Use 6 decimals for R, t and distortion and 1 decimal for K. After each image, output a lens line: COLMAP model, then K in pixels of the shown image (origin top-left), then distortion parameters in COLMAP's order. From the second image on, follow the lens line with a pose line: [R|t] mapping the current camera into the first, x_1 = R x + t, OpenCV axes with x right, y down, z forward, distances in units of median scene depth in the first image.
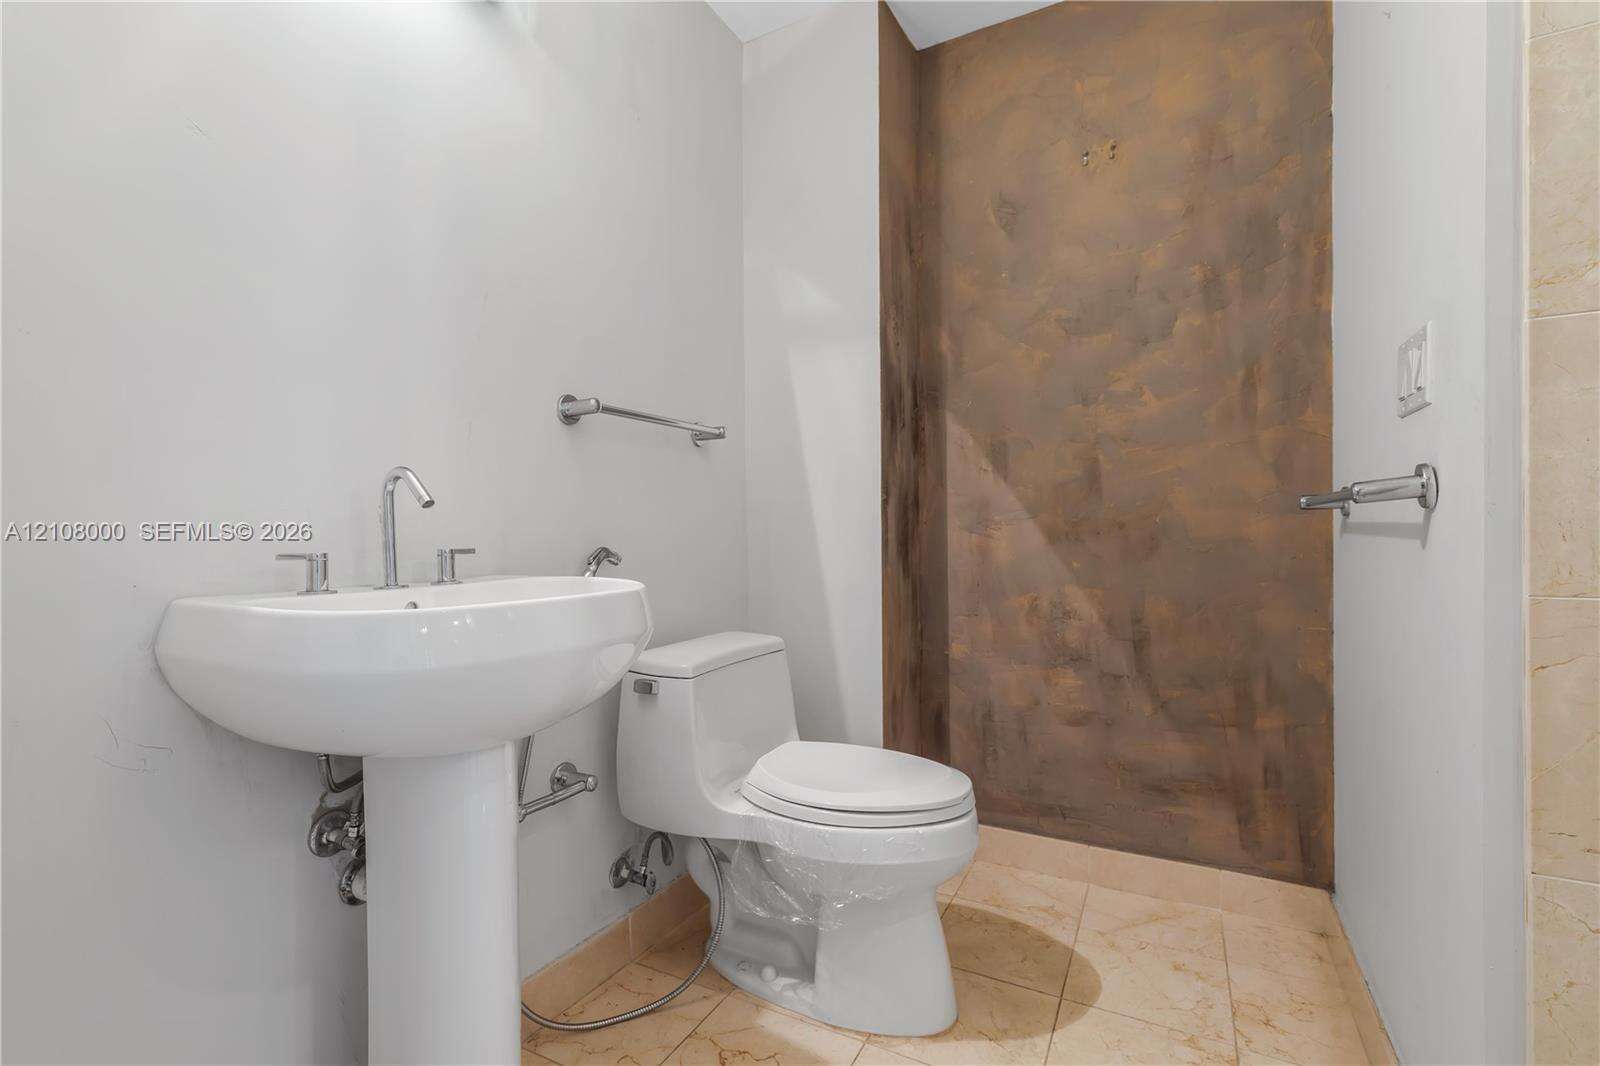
lens RADIAL K [[720.0, 0, 789.5], [0, 720.0, 540.1], [0, 0, 1]] dist [0.002802, -0.000215]
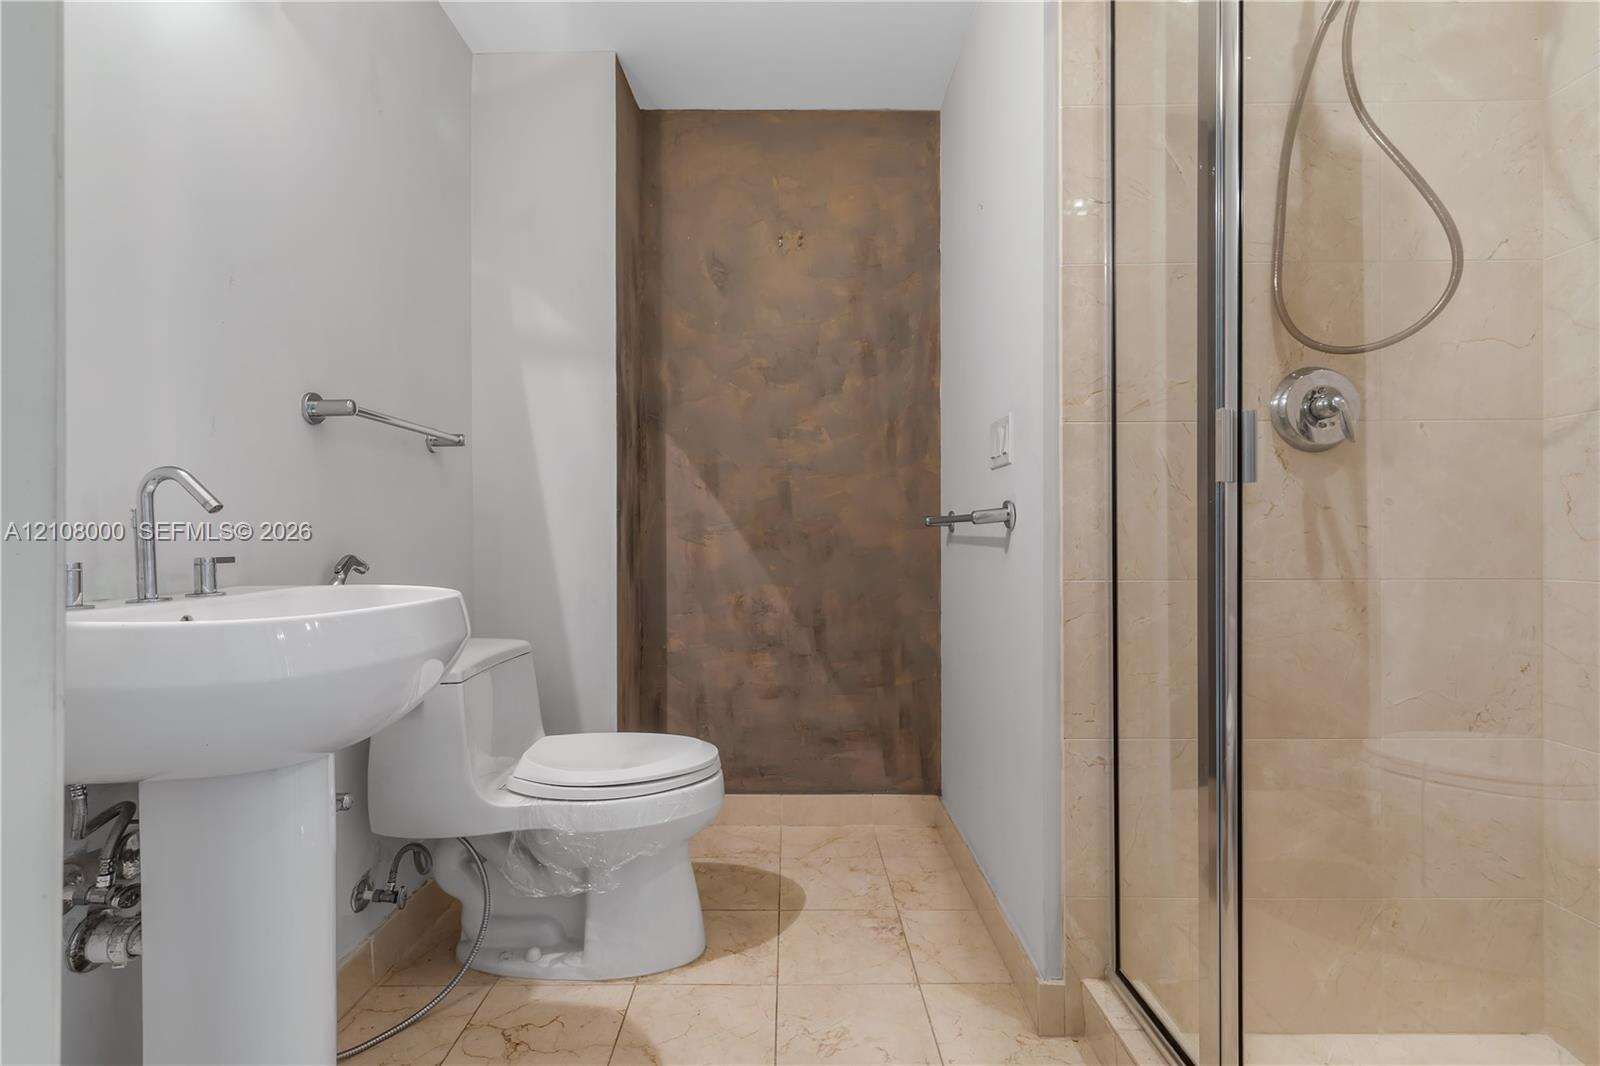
lens RADIAL K [[705.6, 0, 791.9], [0, 705.6, 540.7], [0, 0, 1]] dist [-0.001580, -0.000244]
pose [[0.880902, 0.005397, 0.473267, -0.168323], [-0.001232, 0.999958, -0.009111, -0.001044], [-0.473297, 0.007443, 0.880872, -0.090992]]
